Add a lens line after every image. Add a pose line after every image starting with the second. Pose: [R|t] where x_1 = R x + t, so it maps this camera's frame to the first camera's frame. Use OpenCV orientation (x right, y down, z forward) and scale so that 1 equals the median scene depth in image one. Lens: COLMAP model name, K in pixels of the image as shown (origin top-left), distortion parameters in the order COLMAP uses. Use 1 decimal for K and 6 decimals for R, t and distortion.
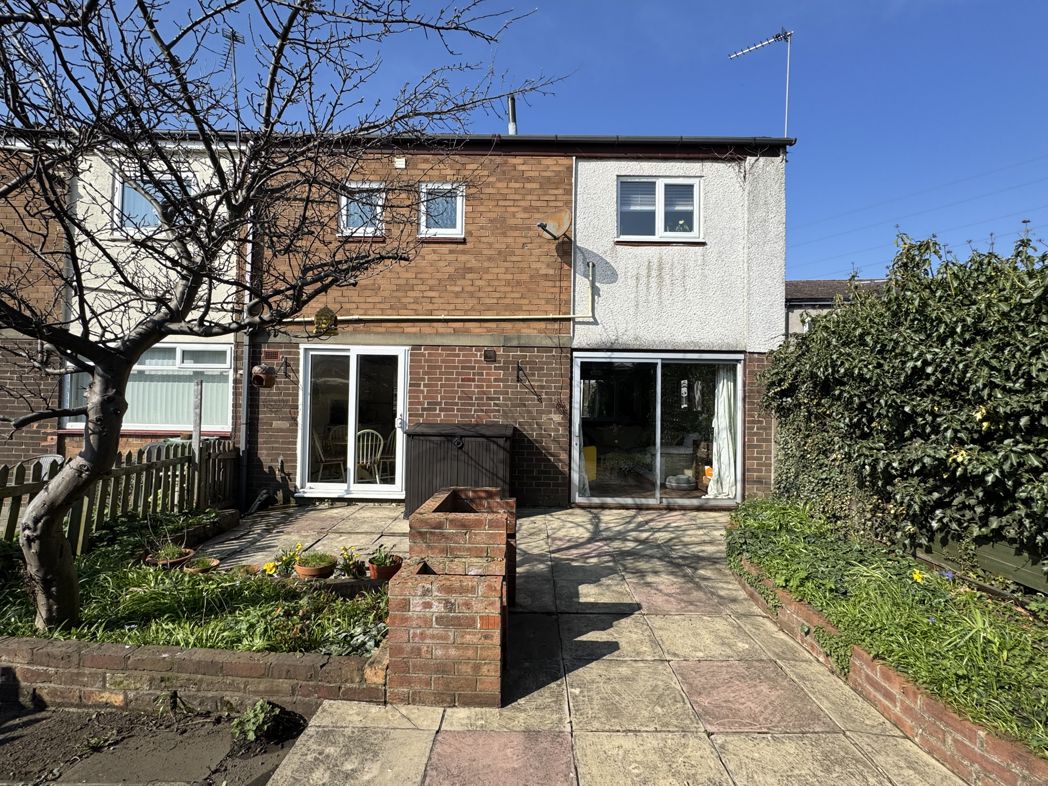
lens RADIAL K [[486.7, 0, 525.7], [0, 486.7, 391.3], [0, 0, 1]] dist [-0.001485, -0.000534]
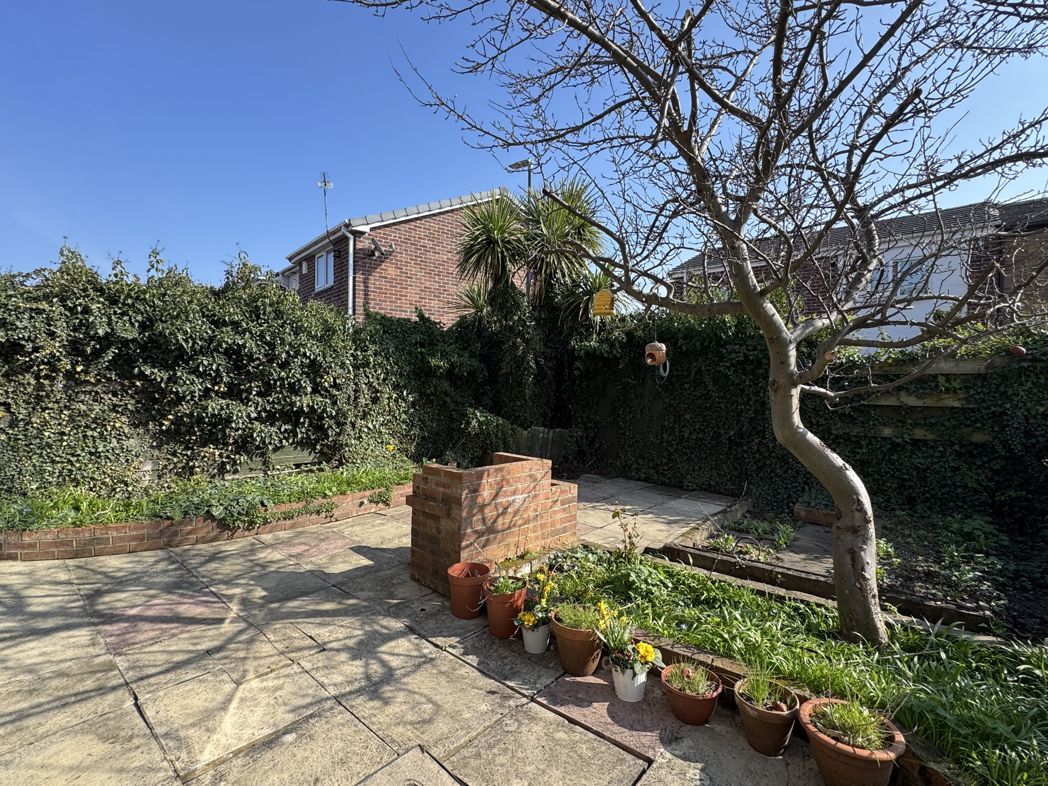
lens RADIAL K [[486.7, 0, 522.8], [0, 486.7, 388.0], [0, 0, 1]] dist [-0.001485, -0.000534]
pose [[-0.759608, -0.031319, 0.649627, -0.662690], [-0.033932, 0.999388, 0.008505, 0.025084], [-0.649495, -0.015583, -0.760206, 1.303405]]
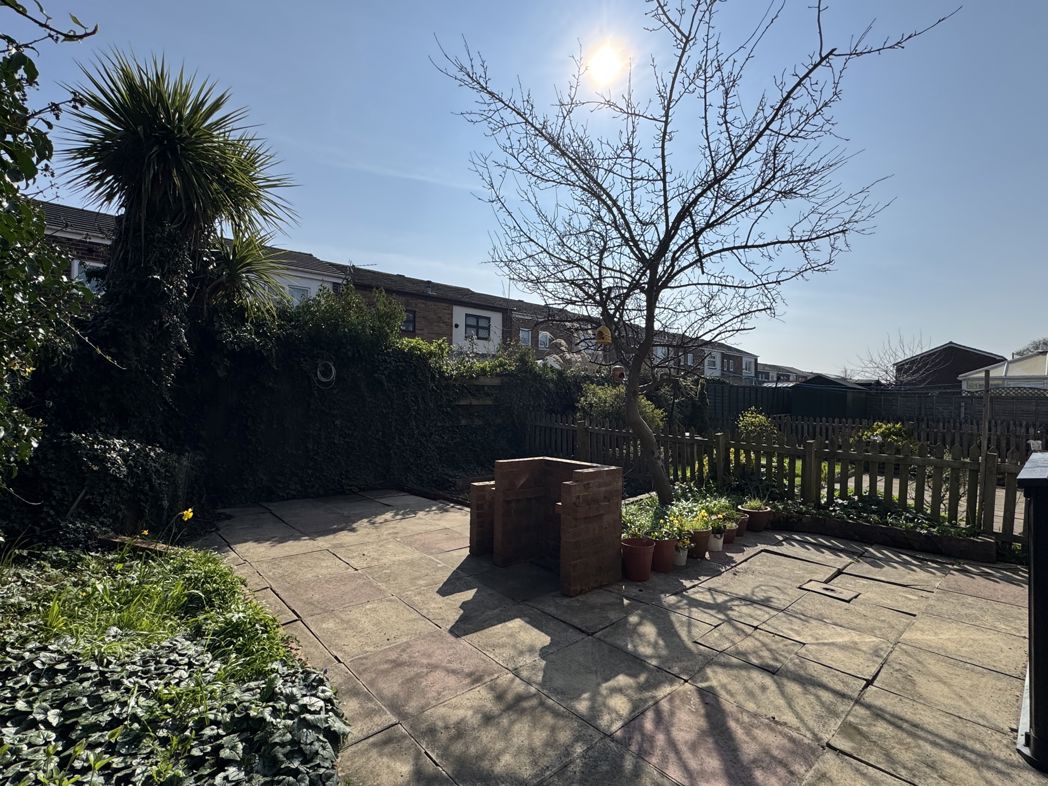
lens RADIAL K [[486.7, 0, 524.1], [0, 486.7, 394.1], [0, 0, 1]] dist [-0.001485, -0.000534]
pose [[-0.739476, -0.030269, -0.672502, 0.549536], [-0.014004, 0.999464, -0.029587, 0.060067], [0.673037, -0.012461, -0.739504, 1.322627]]
